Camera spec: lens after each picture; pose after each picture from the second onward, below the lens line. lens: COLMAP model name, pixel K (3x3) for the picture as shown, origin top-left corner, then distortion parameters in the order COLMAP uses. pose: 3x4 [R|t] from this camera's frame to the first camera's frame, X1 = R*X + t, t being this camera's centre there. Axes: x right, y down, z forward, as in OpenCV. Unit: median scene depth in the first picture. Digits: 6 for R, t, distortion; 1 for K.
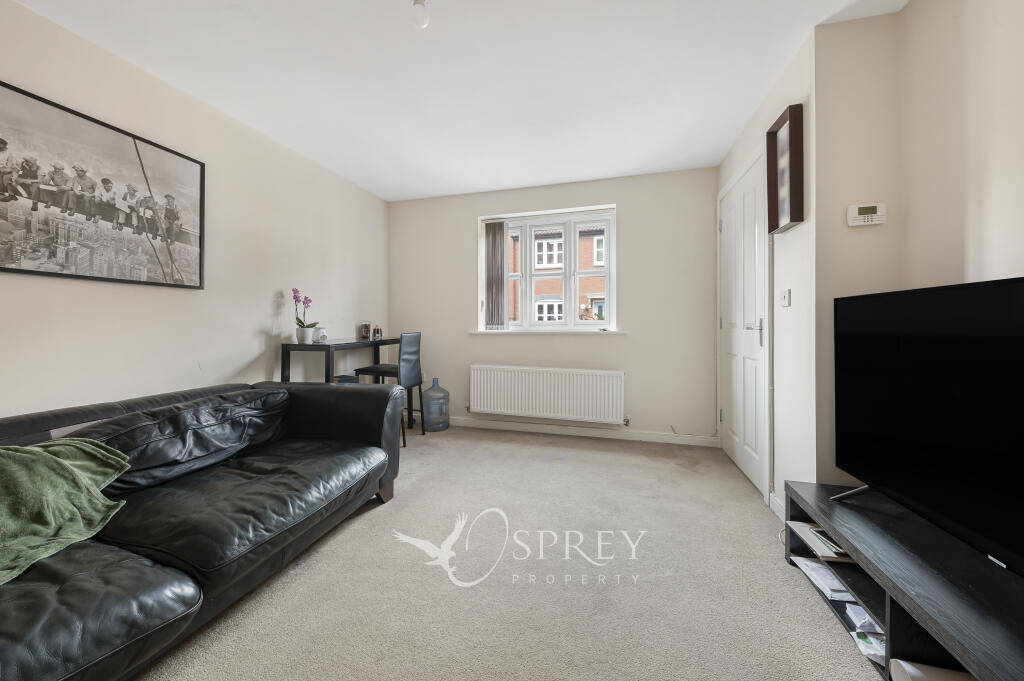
lens RADIAL K [[351.1, 0, 512.0], [0, 351.1, 323.0], [0, 0, 1]] dist [-0.000212, -0.000021]
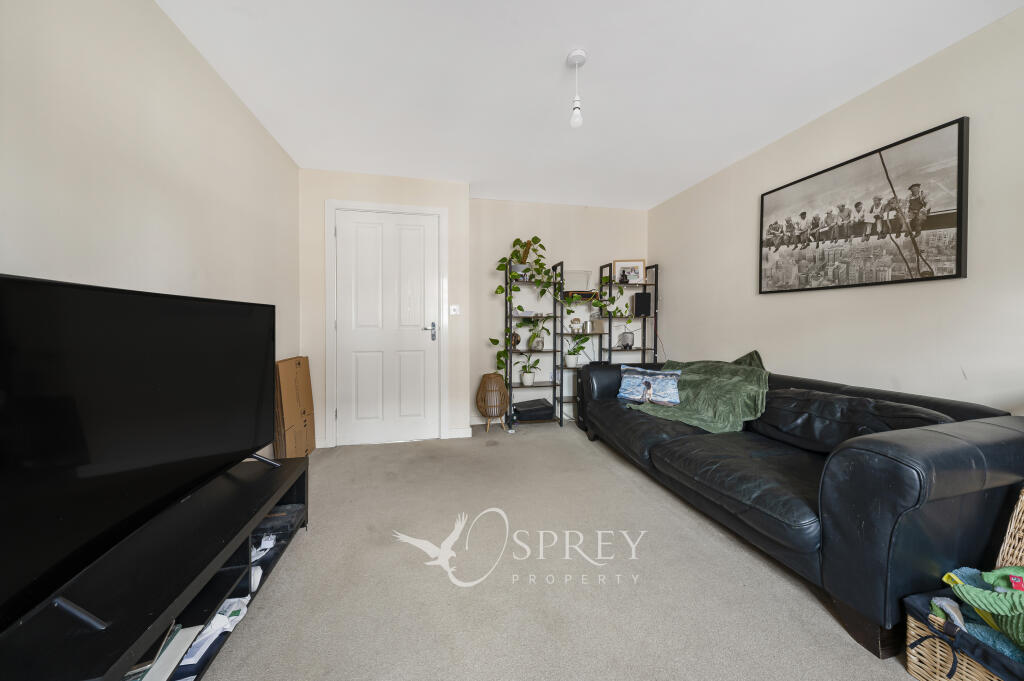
lens RADIAL K [[351.1, 0, 512.7], [0, 351.1, 332.9], [0, 0, 1]] dist [-0.000212, -0.000021]
pose [[-0.868222, 0.010008, -0.496074, 0.457600], [0.001322, 0.999840, 0.017857, 0.016621], [0.496174, 0.014847, -0.868096, 1.374016]]
